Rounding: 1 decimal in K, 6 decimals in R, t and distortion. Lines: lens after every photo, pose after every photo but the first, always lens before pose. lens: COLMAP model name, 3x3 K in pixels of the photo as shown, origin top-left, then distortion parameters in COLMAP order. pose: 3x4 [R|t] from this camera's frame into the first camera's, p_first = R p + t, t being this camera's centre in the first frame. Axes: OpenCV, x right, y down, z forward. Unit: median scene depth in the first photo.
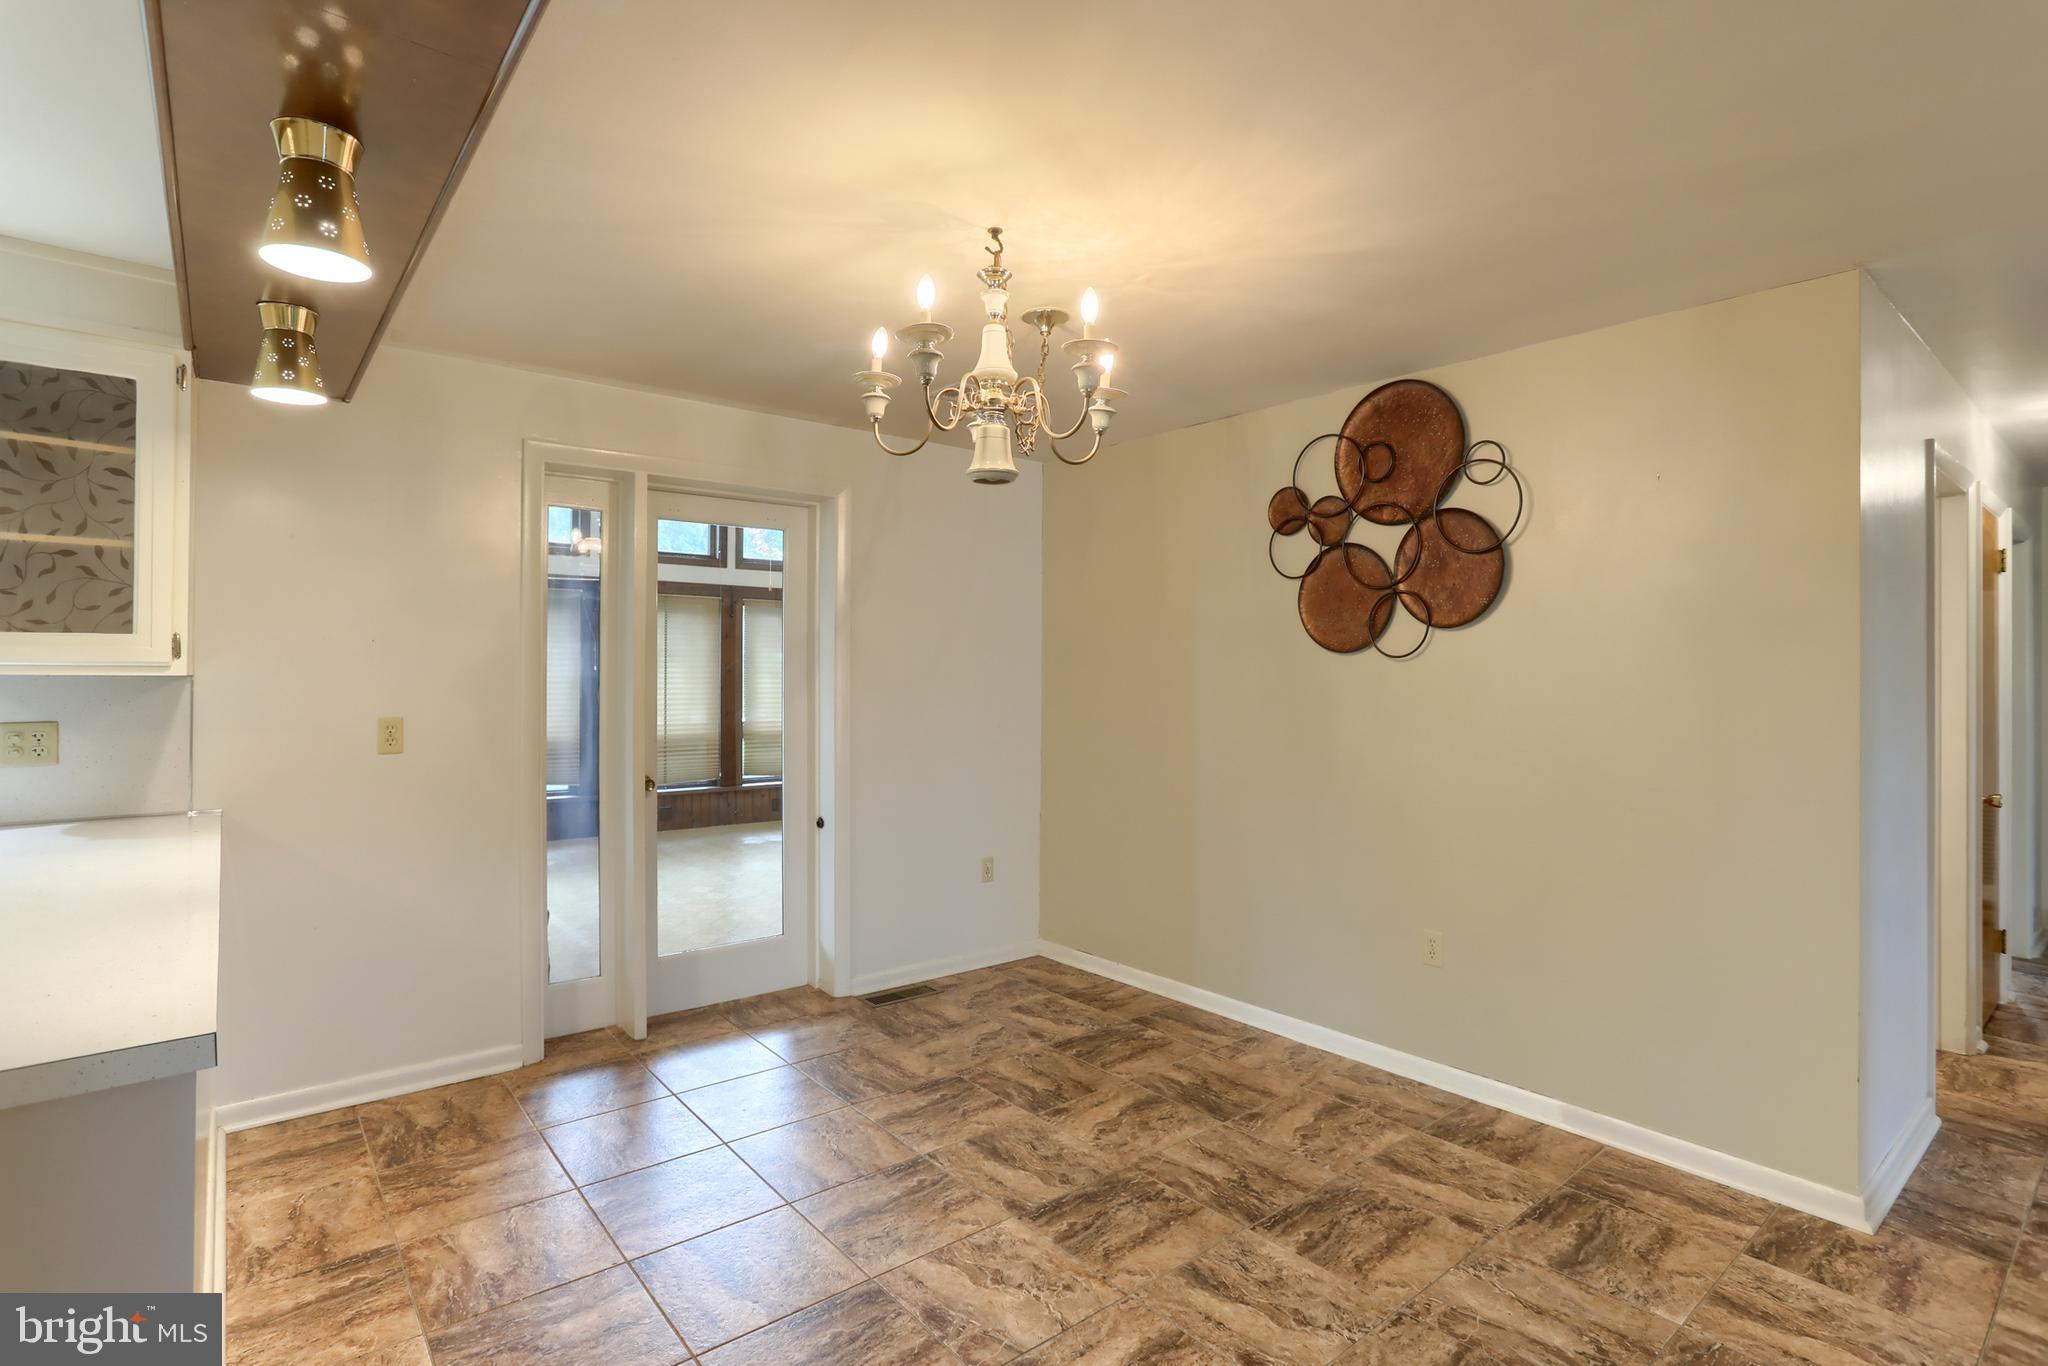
lens RADIAL K [[1000.0, 0, 1026.2], [0, 1000.0, 666.4], [0, 0, 1]] dist [-0.061084, 0.029250]
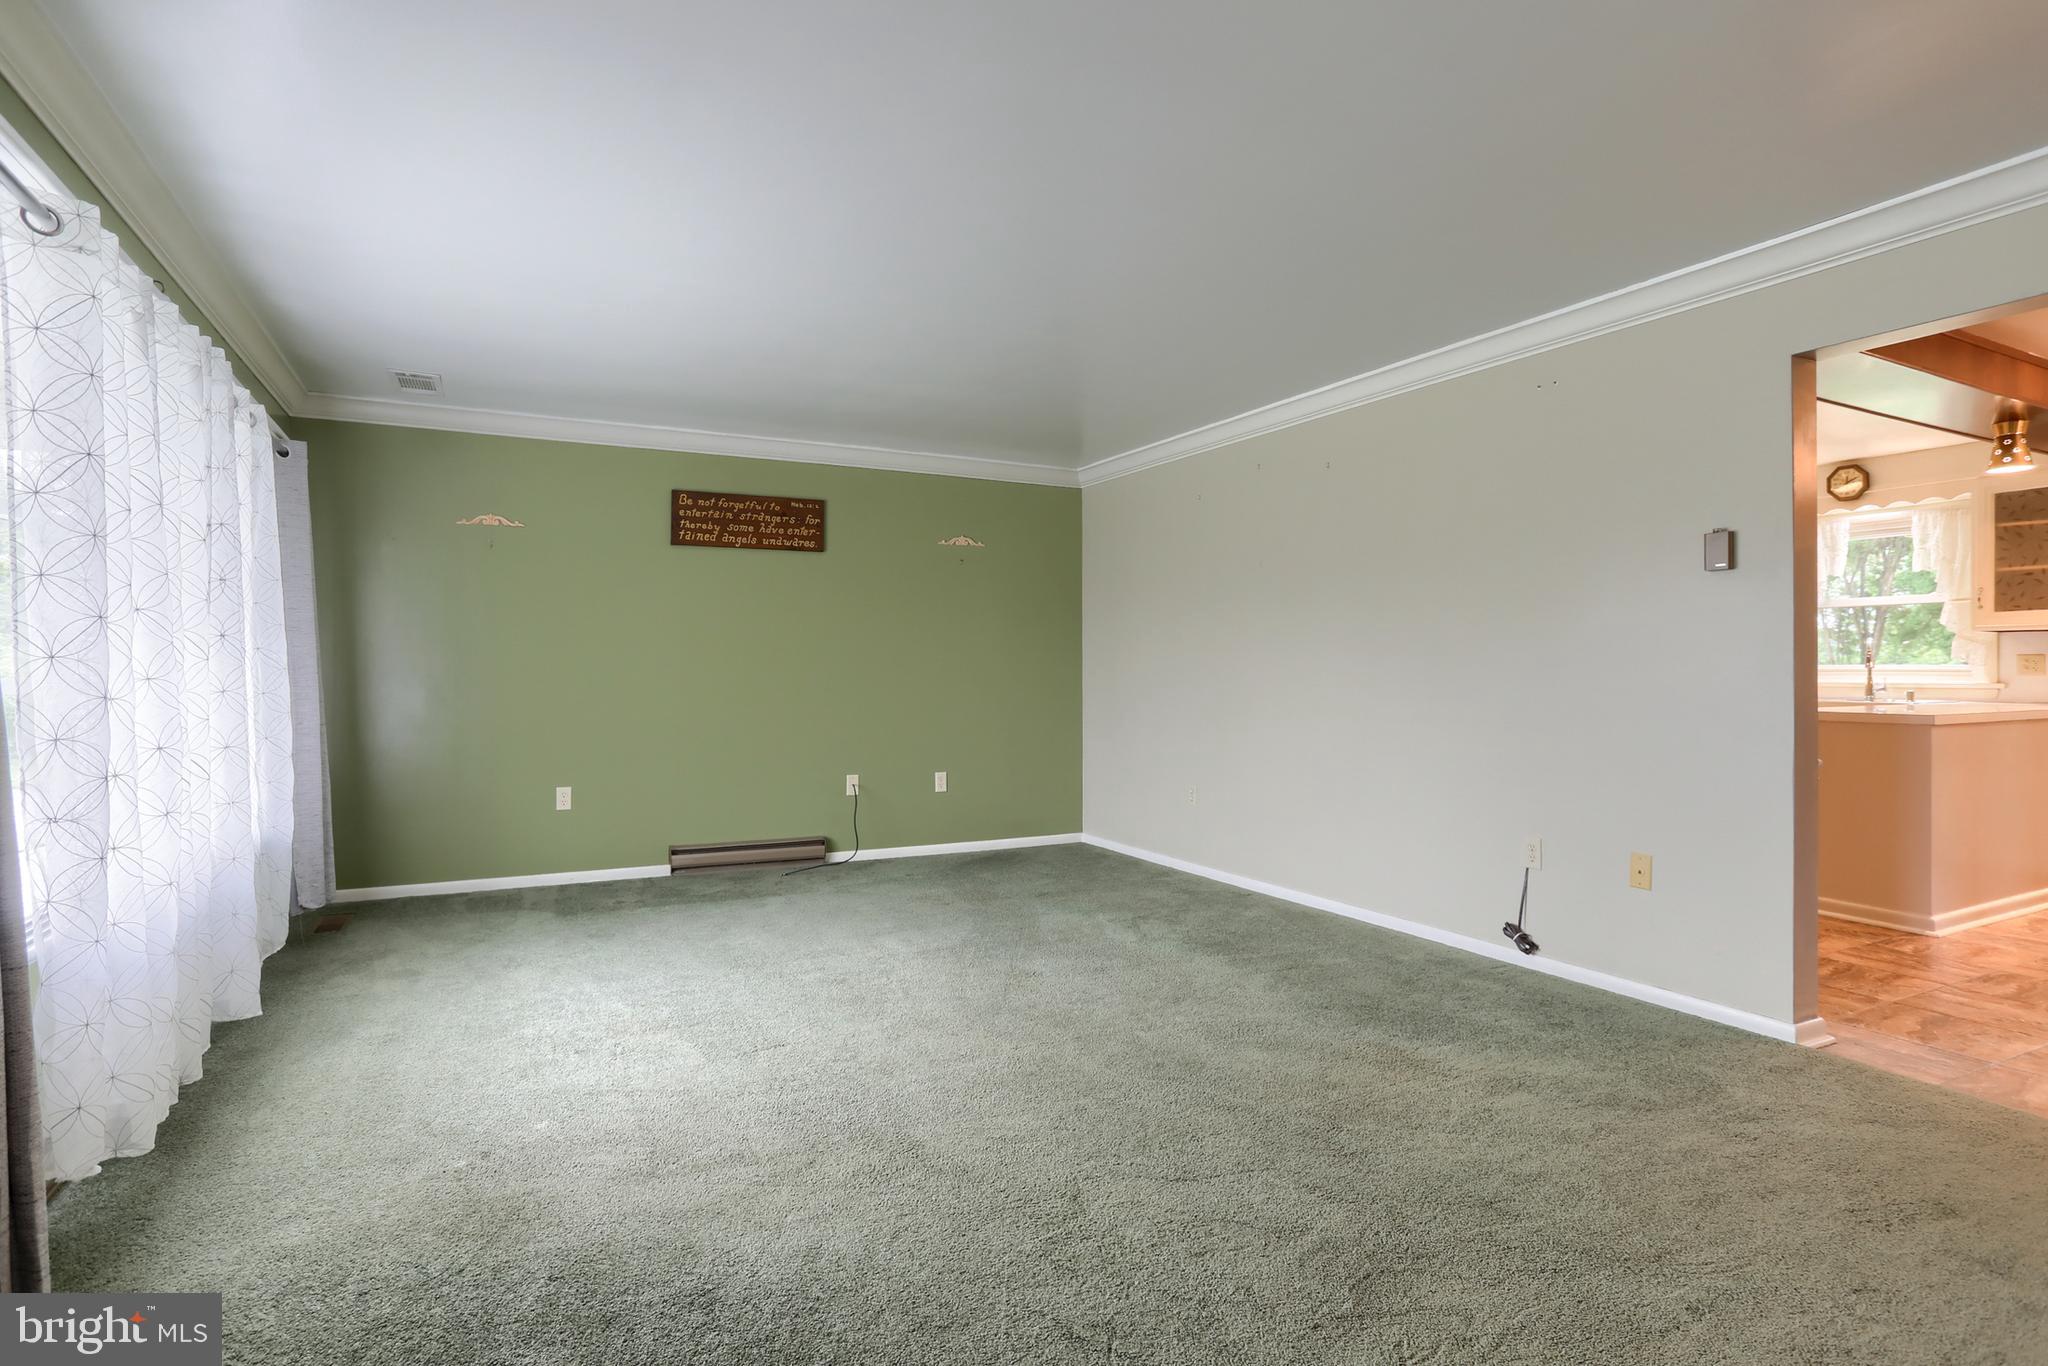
lens RADIAL K [[1026.1, 0, 1023.9], [0, 1026.1, 673.3], [0, 0, 1]] dist [-0.058860, 0.031272]
pose [[-0.215111, -0.000393, -0.976590, 1.584907], [0.005585, 0.999983, -0.001633, 0.092362], [0.976574, -0.005806, -0.215105, -0.682156]]
